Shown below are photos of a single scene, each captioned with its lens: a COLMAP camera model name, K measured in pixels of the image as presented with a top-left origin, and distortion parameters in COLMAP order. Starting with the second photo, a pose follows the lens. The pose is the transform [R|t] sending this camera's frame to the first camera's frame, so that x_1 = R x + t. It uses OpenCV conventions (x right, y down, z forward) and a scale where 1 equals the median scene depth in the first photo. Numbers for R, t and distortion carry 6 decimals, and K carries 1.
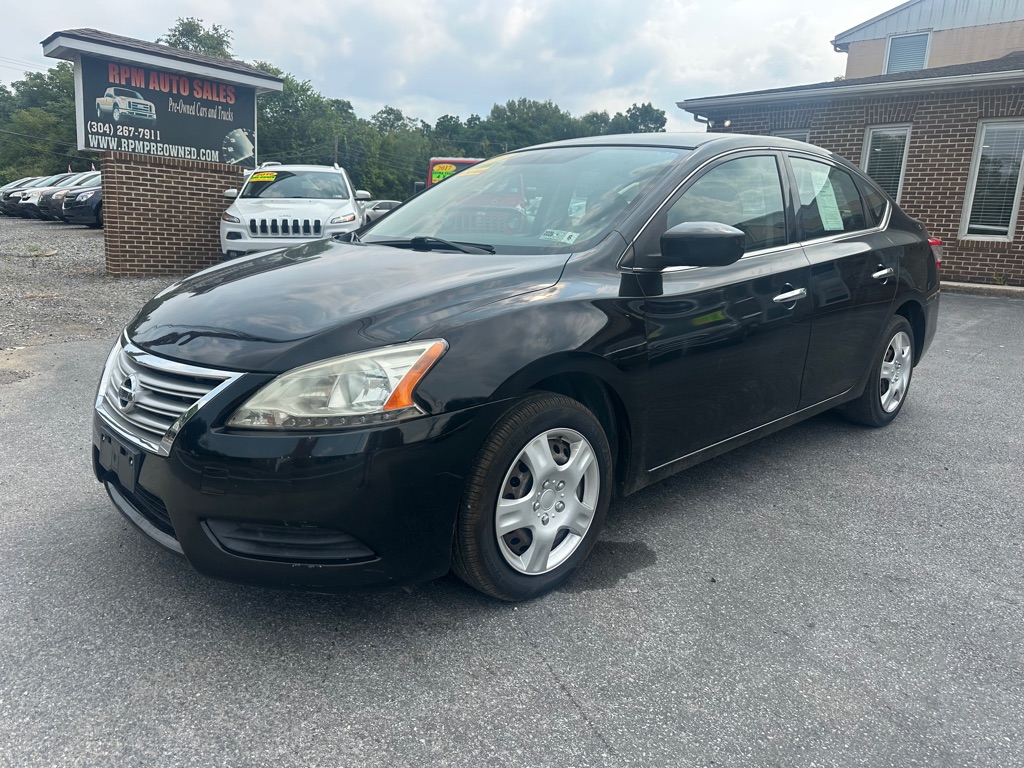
lens RADIAL K [[682.9, 0, 511.0], [0, 682.9, 385.4], [0, 0, 1]] dist [-0.001726, -0.009475]
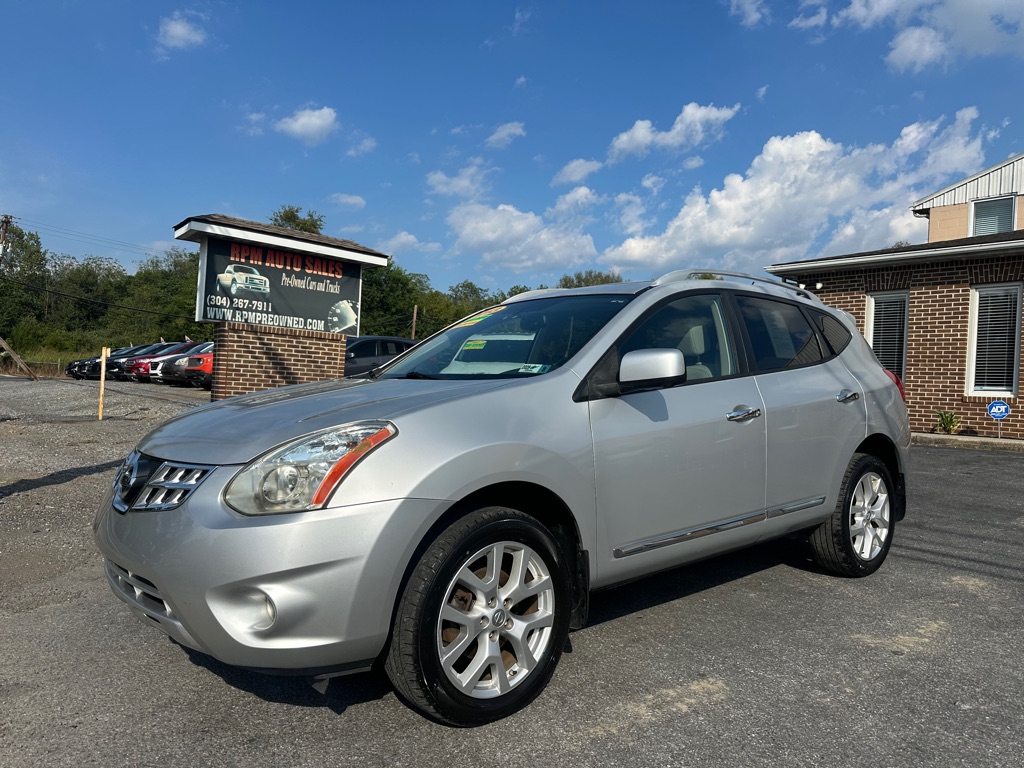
lens RADIAL K [[682.9, 0, 522.6], [0, 682.9, 404.7], [0, 0, 1]] dist [-0.001726, -0.009475]
pose [[0.996797, -0.005258, -0.079801, -0.045477], [-0.010944, 0.979481, -0.201239, -0.011293], [0.079221, 0.201468, 0.976286, 0.032287]]
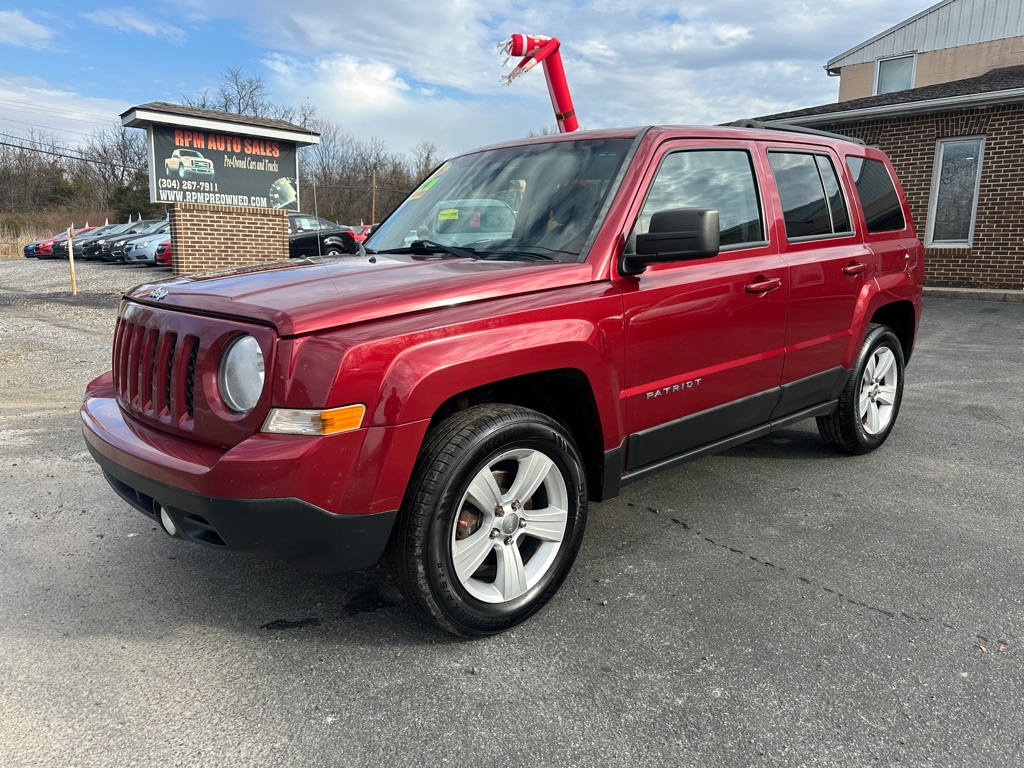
lens RADIAL K [[682.9, 0, 510.8], [0, 682.9, 389.1], [0, 0, 1]] dist [-0.001726, -0.009475]
pose [[0.997734, -0.027891, -0.061222, 0.051028], [0.026224, 0.999268, -0.027862, 0.026517], [0.061954, 0.026194, 0.997735, -0.131330]]
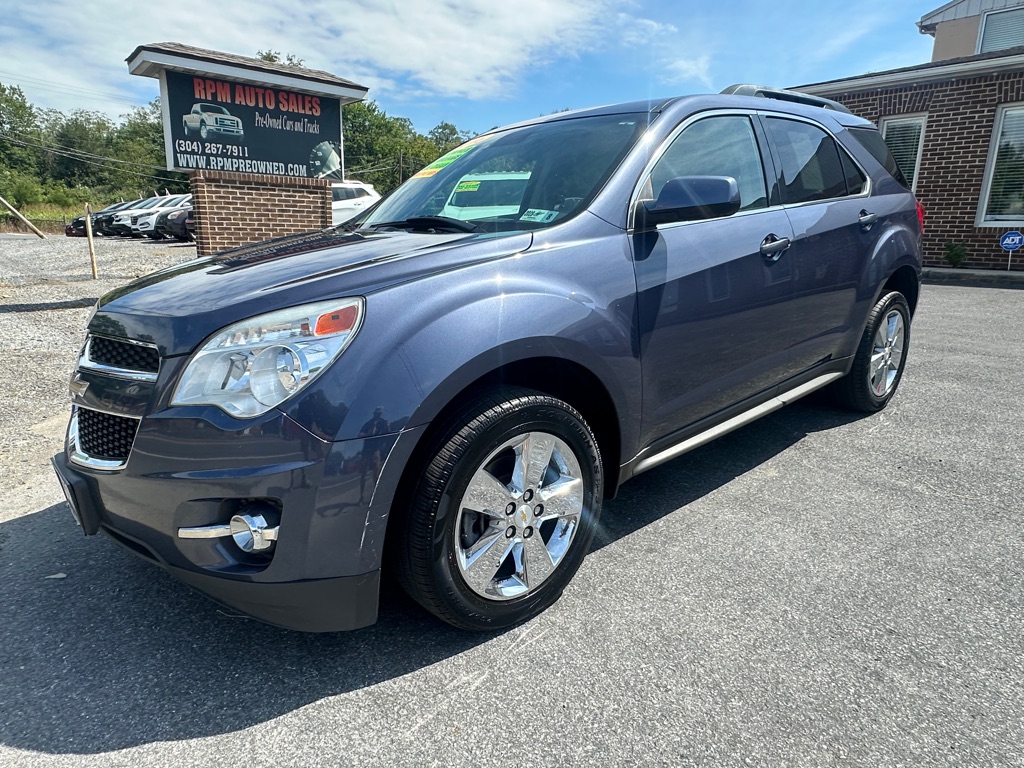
lens RADIAL K [[603.5, 0, 514.0], [0, 603.5, 391.5], [0, 0, 1]] dist [-0.018199, 0.008738]
pose [[0.997418, -0.021025, -0.068672, -0.081687], [0.023638, 0.999018, 0.037466, -0.045851], [0.067817, -0.038993, 0.996936, 0.152493]]
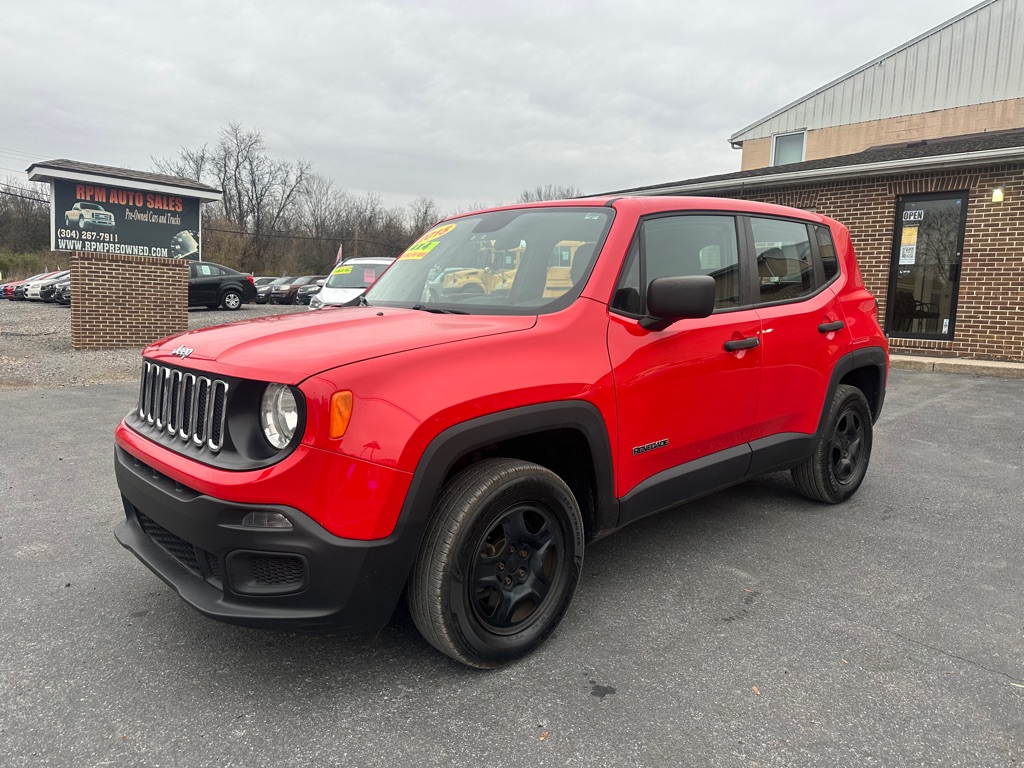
lens RADIAL K [[682.9, 0, 517.0], [0, 682.9, 395.8], [0, 0, 1]] dist [-0.001726, -0.009475]
pose [[0.998479, -0.007358, -0.054633, 0.283617], [0.002156, 0.995506, -0.094675, 0.042712], [0.055085, 0.094413, 0.994008, -0.178048]]
